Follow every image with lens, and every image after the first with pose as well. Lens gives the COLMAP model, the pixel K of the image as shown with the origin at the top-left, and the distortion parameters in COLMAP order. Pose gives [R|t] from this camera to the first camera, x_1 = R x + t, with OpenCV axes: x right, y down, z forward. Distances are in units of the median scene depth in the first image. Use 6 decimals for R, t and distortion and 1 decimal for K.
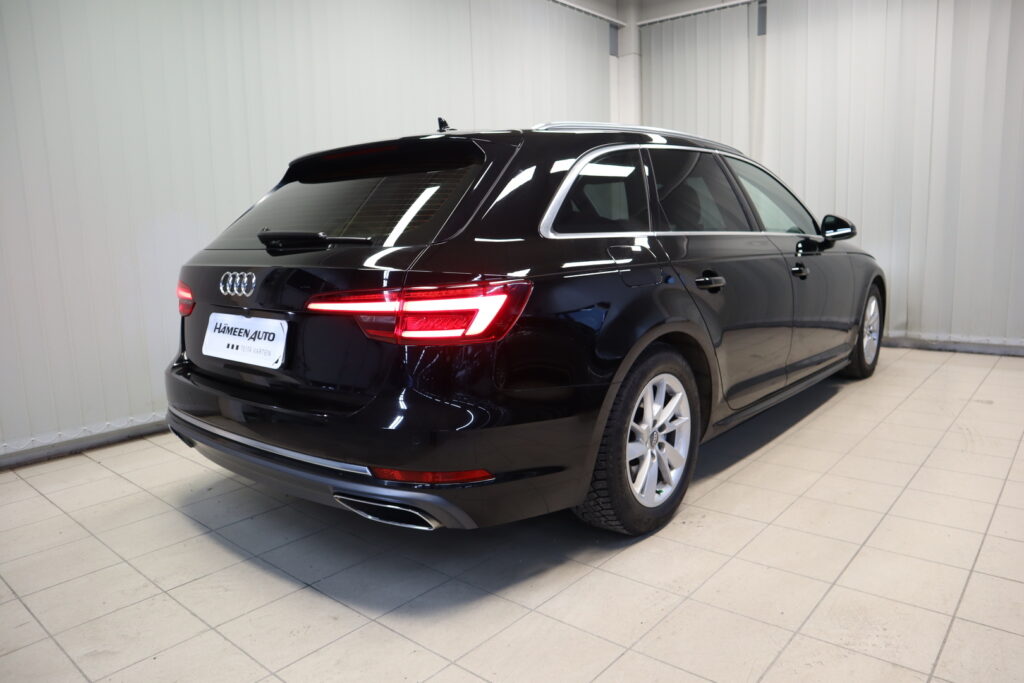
lens RADIAL K [[714.7, 0, 513.5], [0, 714.7, 334.2], [0, 0, 1]] dist [-0.114964, 0.074469]
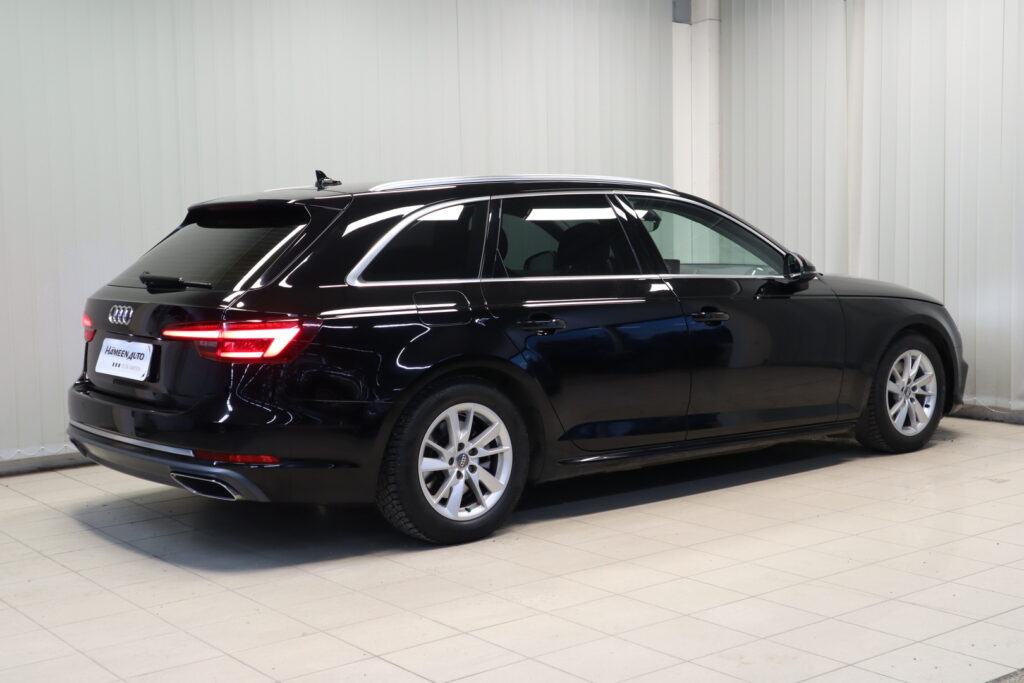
lens RADIAL K [[1309.5, 0, 510.3], [0, 1309.5, 303.5], [0, 0, 1]] dist [0.008182, 0.020809]
pose [[0.981671, 0.022851, -0.189207, 0.725751], [-0.039399, 0.995673, -0.084166, 0.077377], [0.186465, 0.090078, 0.978324, -1.158459]]
